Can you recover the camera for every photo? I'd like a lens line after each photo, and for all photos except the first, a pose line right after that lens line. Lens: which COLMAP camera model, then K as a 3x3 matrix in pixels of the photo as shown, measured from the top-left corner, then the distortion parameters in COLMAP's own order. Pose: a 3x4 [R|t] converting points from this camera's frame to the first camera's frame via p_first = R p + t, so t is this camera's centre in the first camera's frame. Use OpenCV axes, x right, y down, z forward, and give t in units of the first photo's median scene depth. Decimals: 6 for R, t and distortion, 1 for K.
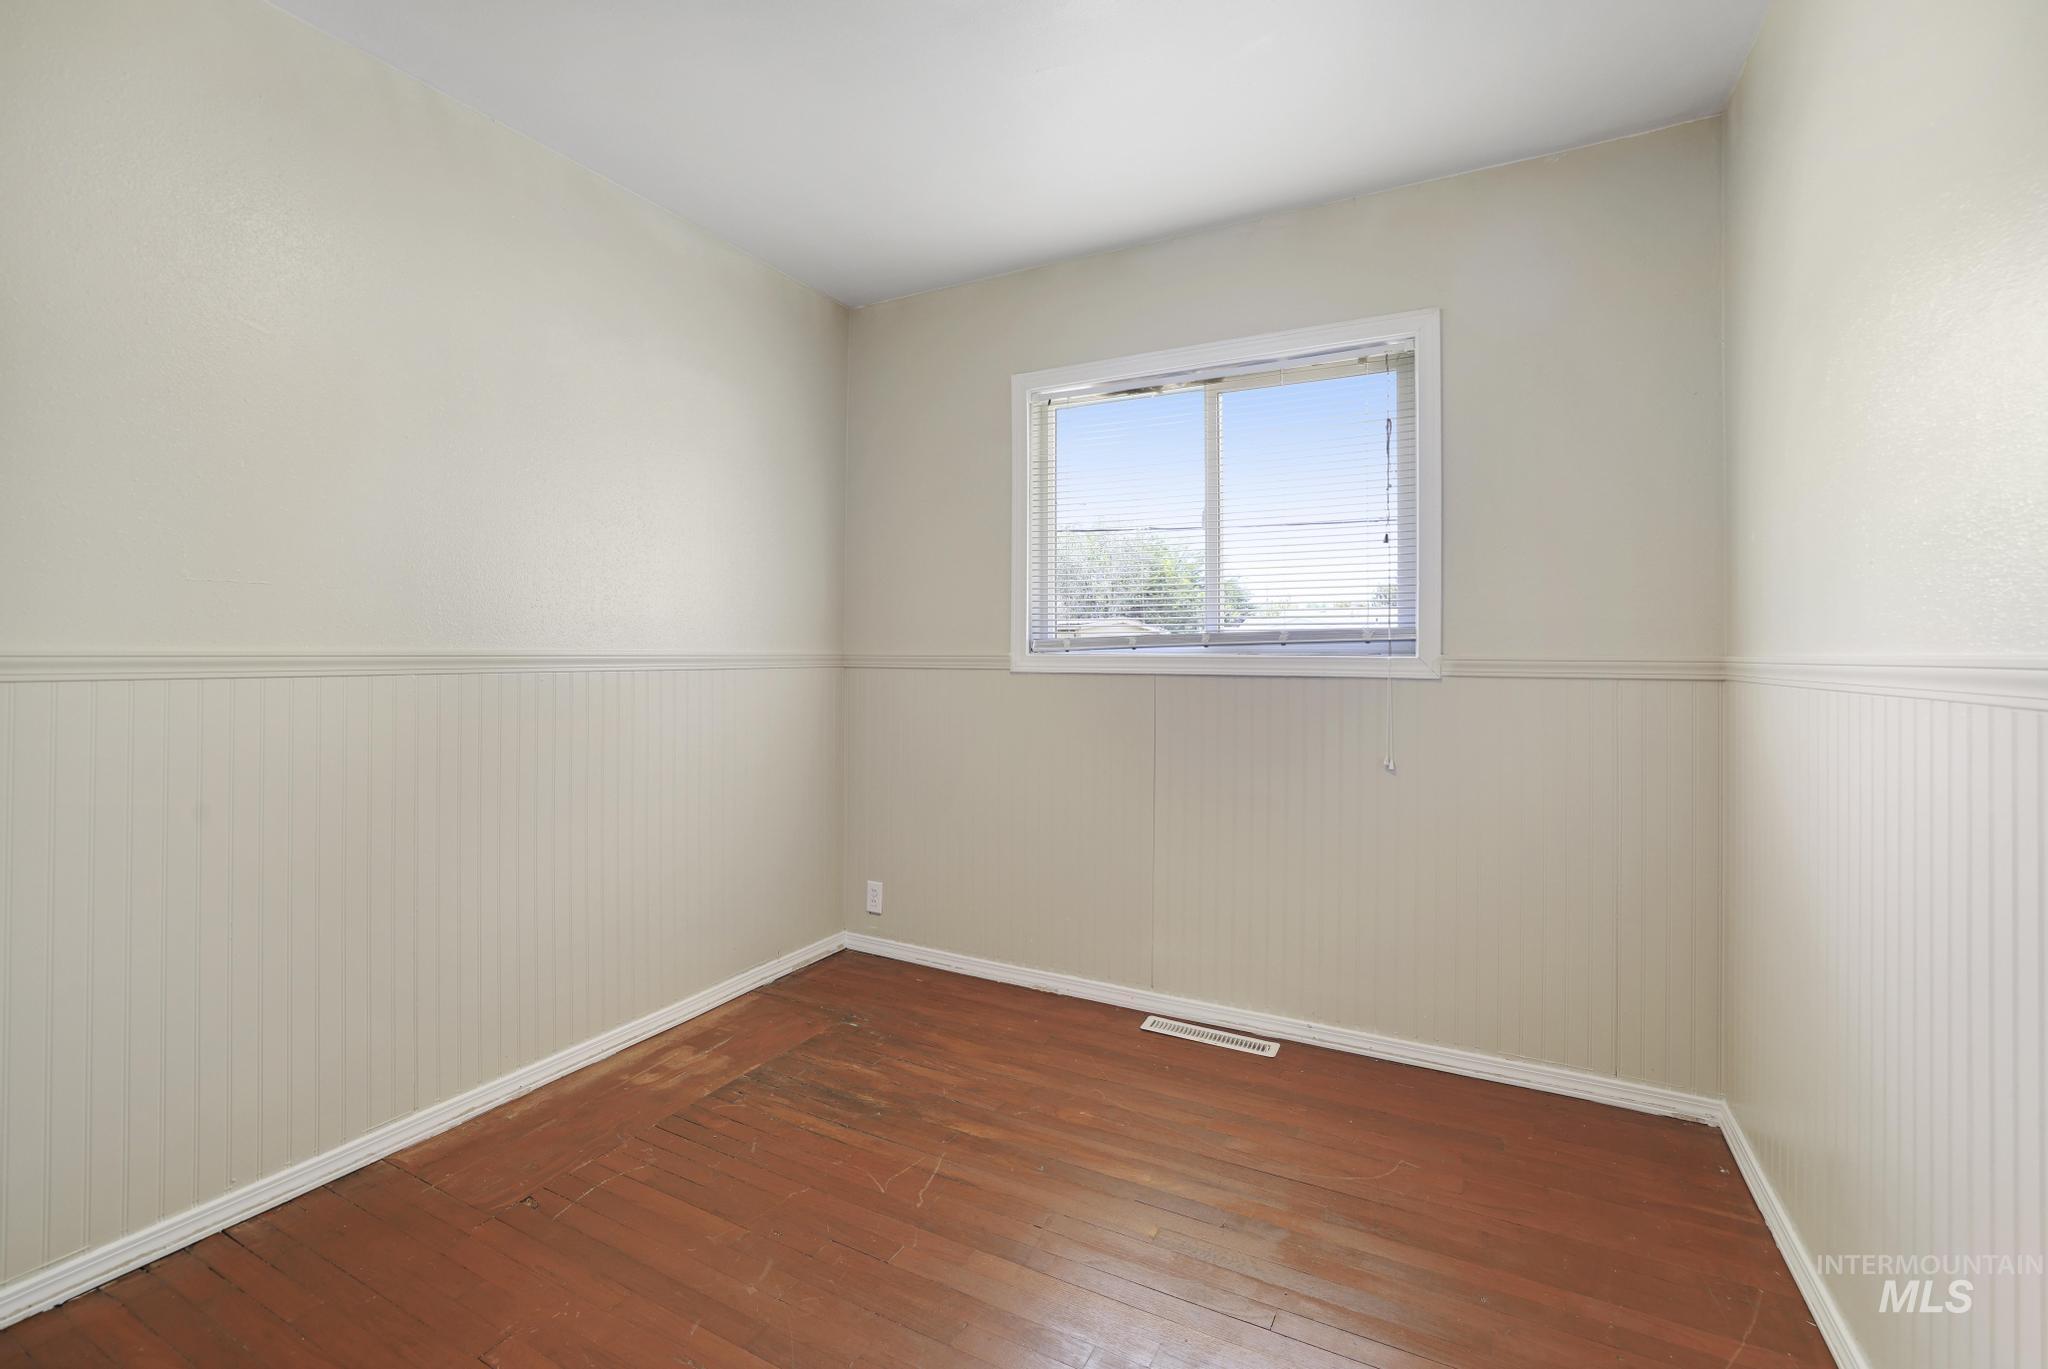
lens RADIAL K [[908.9, 0, 998.1], [0, 908.9, 657.2], [0, 0, 1]] dist [-0.051704, 0.020608]
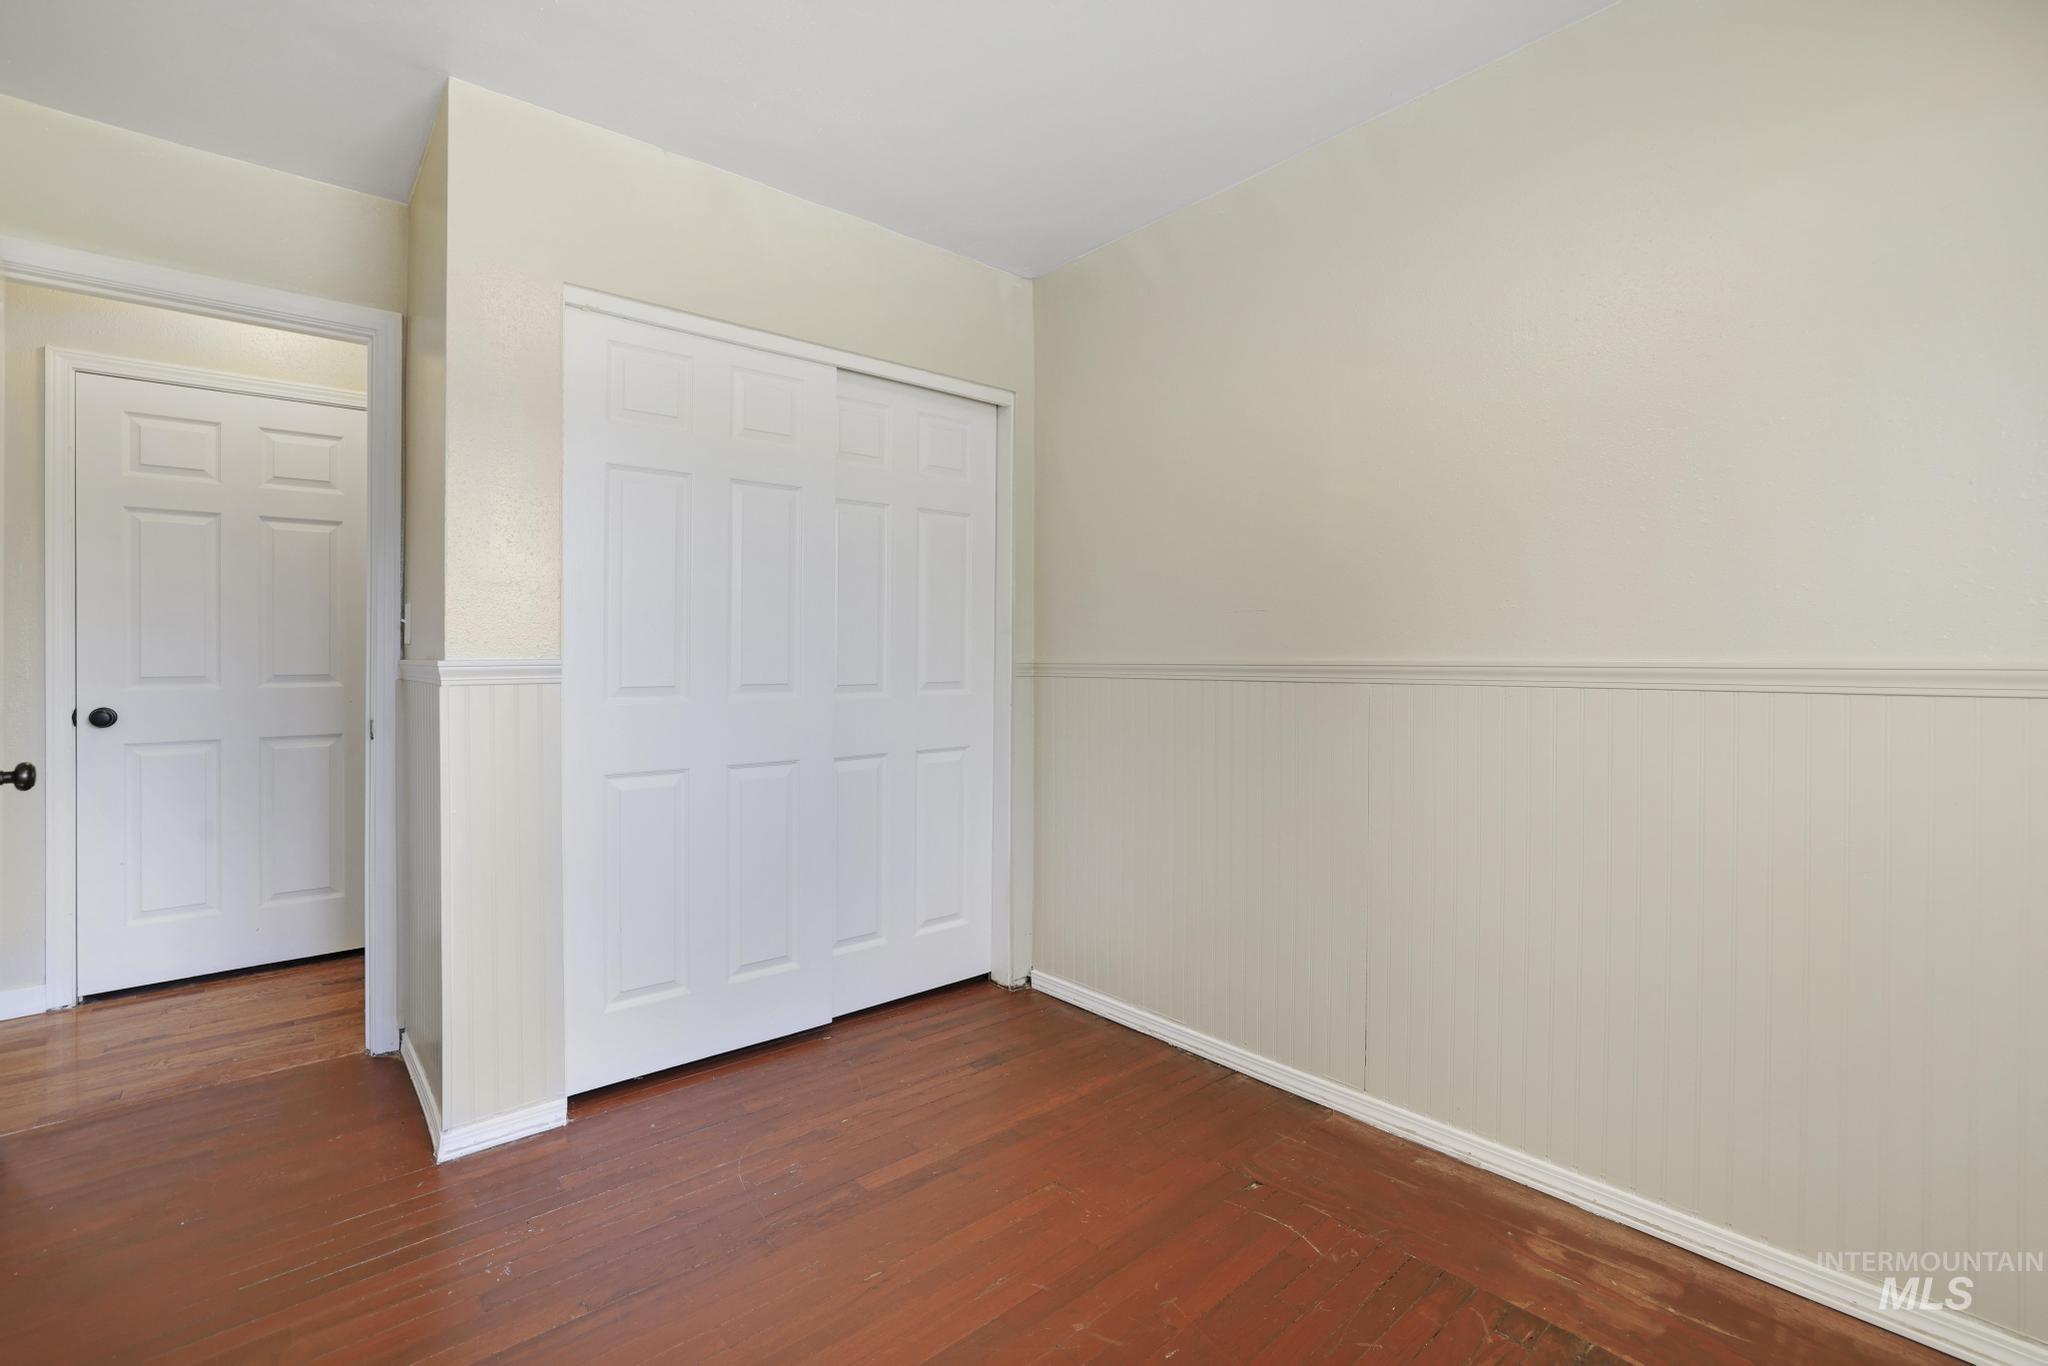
lens RADIAL K [[908.9, 0, 998.1], [0, 908.9, 655.7], [0, 0, 1]] dist [-0.051704, 0.020608]
pose [[-0.369070, -0.009403, -0.929354, 0.452760], [-0.003355, 0.999956, -0.008784, -0.001026], [0.929396, -0.000124, -0.369085, 0.879588]]
